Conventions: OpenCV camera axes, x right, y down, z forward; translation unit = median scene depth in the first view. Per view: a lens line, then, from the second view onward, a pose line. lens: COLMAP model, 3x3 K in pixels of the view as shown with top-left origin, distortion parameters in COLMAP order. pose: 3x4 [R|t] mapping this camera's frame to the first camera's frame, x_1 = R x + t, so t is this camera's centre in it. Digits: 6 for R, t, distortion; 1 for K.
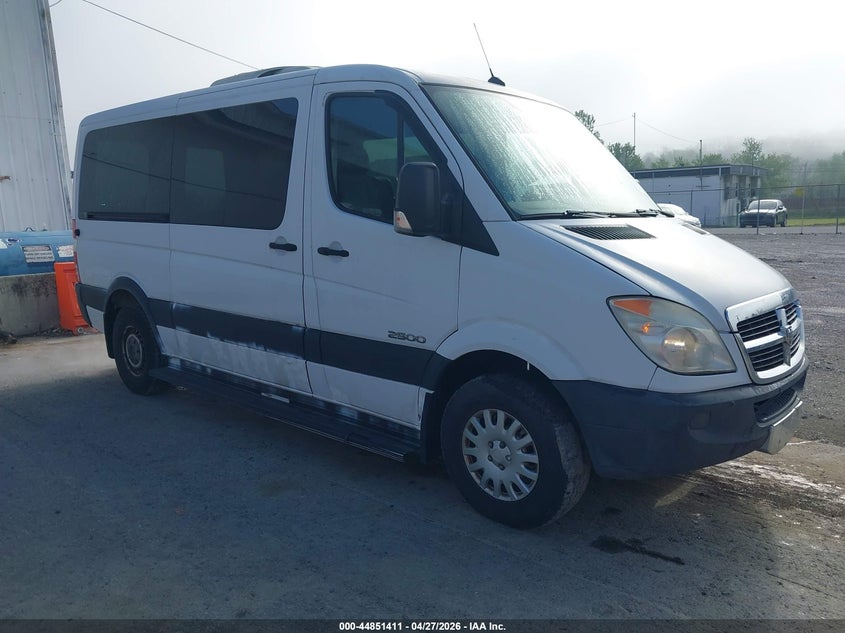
lens RADIAL K [[660.4, 0, 422.5], [0, 660.4, 316.5], [0, 0, 1]] dist [-0.030428, 0.000942]
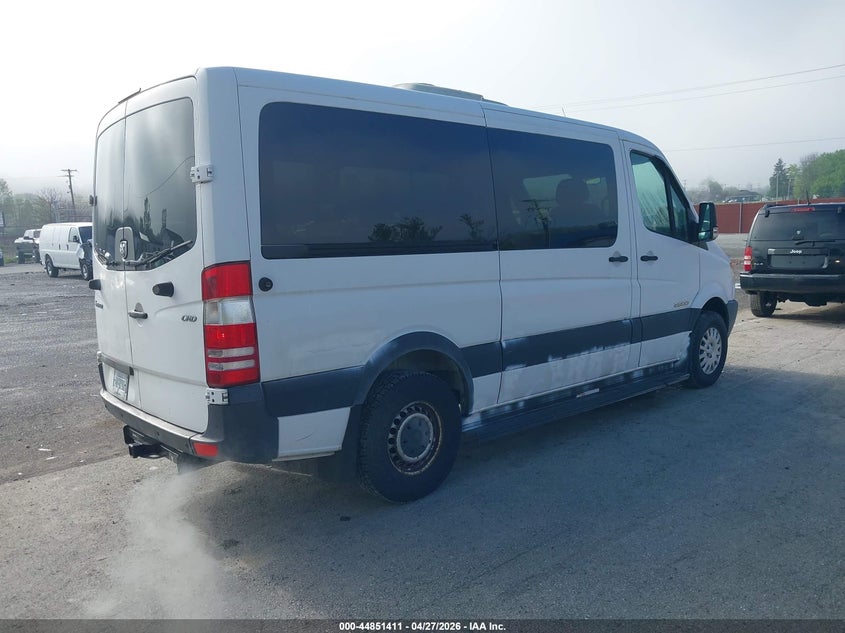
lens RADIAL K [[660.4, 0, 422.5], [0, 660.4, 316.5], [0, 0, 1]] dist [-0.030428, 0.000942]
pose [[0.176067, -0.121749, 0.976820, -1.621311], [0.197804, 0.976457, 0.086051, -0.192874], [-0.964300, 0.178068, 0.196005, 1.204482]]
